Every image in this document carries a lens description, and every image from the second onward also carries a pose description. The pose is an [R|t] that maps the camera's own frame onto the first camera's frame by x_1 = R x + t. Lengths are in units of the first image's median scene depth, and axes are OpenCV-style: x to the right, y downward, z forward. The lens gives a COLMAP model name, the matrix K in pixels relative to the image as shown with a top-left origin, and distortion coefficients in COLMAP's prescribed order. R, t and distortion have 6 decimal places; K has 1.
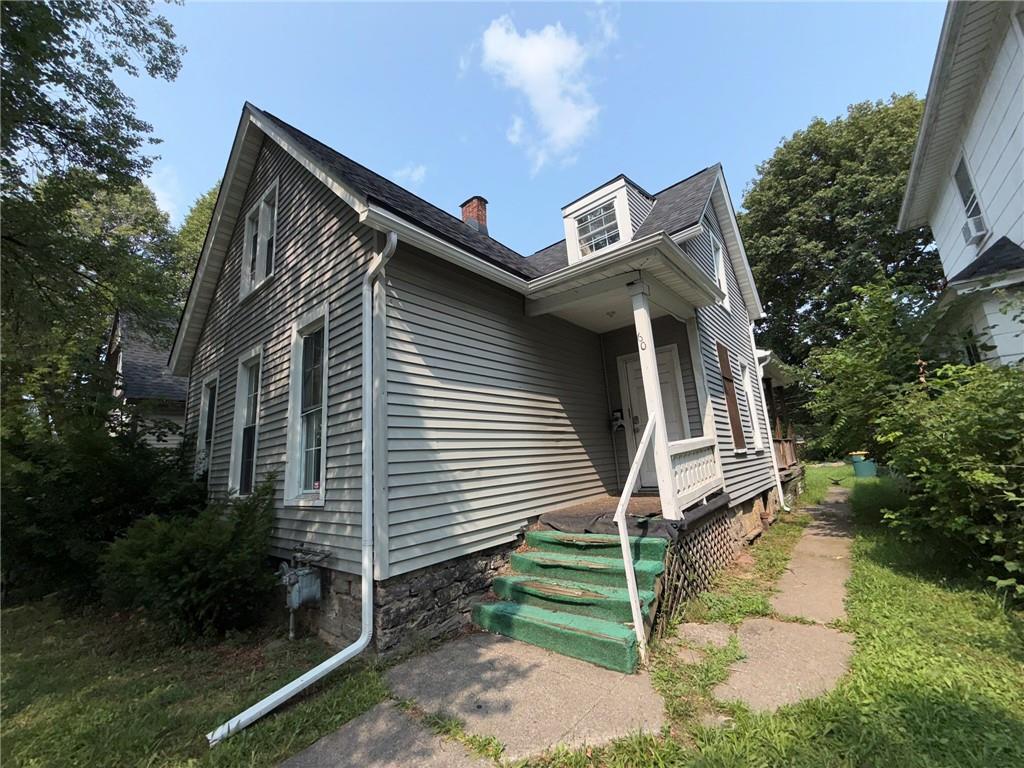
lens RADIAL K [[408.4, 0, 508.9], [0, 408.4, 382.2], [0, 0, 1]] dist [-0.000116, 0.000099]
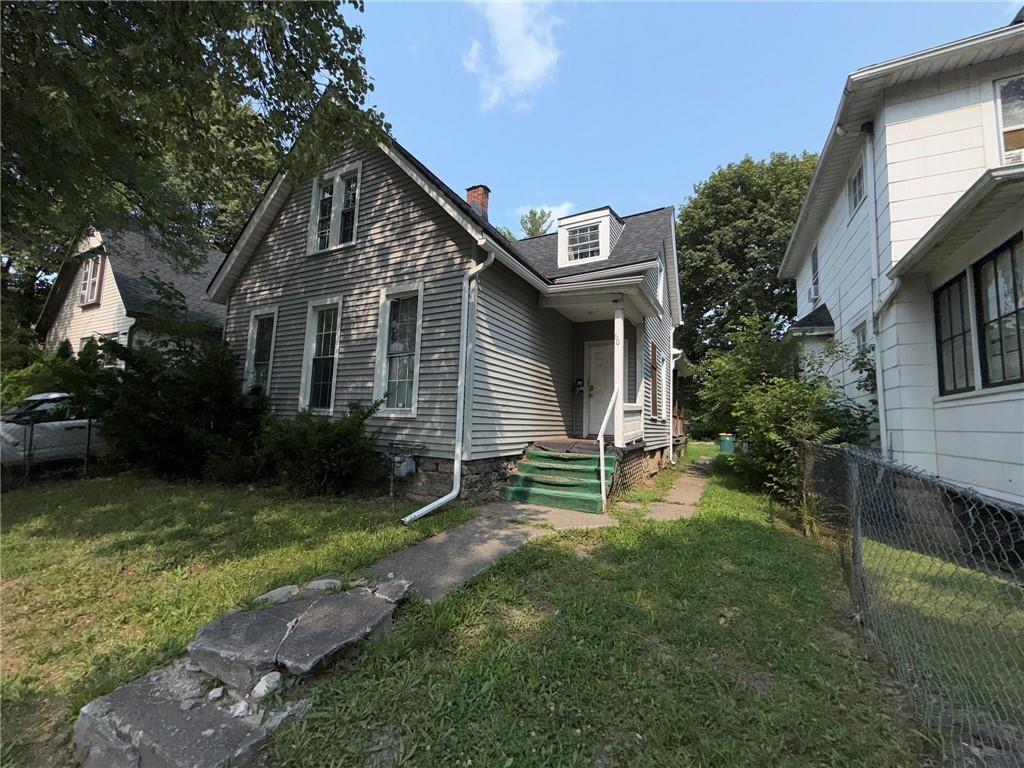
lens RADIAL K [[410.2, 0, 509.9], [0, 410.2, 383.8], [0, 0, 1]] dist [0.000635, -0.000004]
pose [[0.971760, 0.120185, 0.203071, -0.306578], [-0.139741, 0.986548, 0.084825, -0.004499], [-0.190145, -0.110807, 0.975483, -0.400089]]
